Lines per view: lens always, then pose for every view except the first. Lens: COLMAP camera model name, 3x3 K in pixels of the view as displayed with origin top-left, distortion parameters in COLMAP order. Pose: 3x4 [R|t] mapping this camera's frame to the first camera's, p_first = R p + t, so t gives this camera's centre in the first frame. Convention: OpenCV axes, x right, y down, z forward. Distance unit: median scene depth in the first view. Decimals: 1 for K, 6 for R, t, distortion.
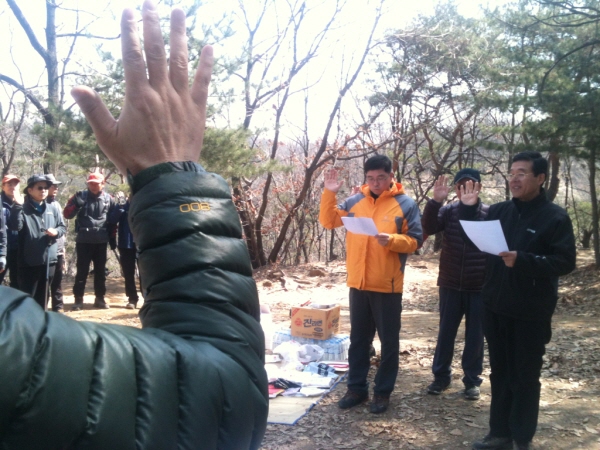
lens RADIAL K [[615.0, 0, 300.0], [0, 615.0, 225.0], [0, 0, 1]] dist [0.060569, -0.004892]
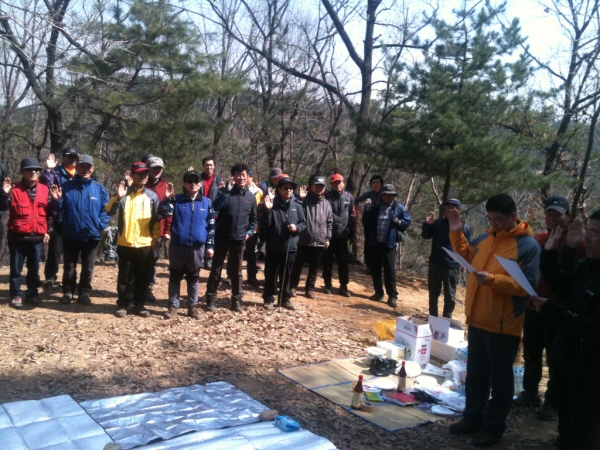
lens RADIAL K [[614.4, 0, 300.0], [0, 614.4, 225.0], [0, 0, 1]] dist [-0.009148, -0.007094]
pose [[0.850400, 0.118149, -0.512699, 0.172776], [-0.111540, 0.992795, 0.043777, -0.033585], [0.514177, 0.019958, 0.857452, -0.009599]]
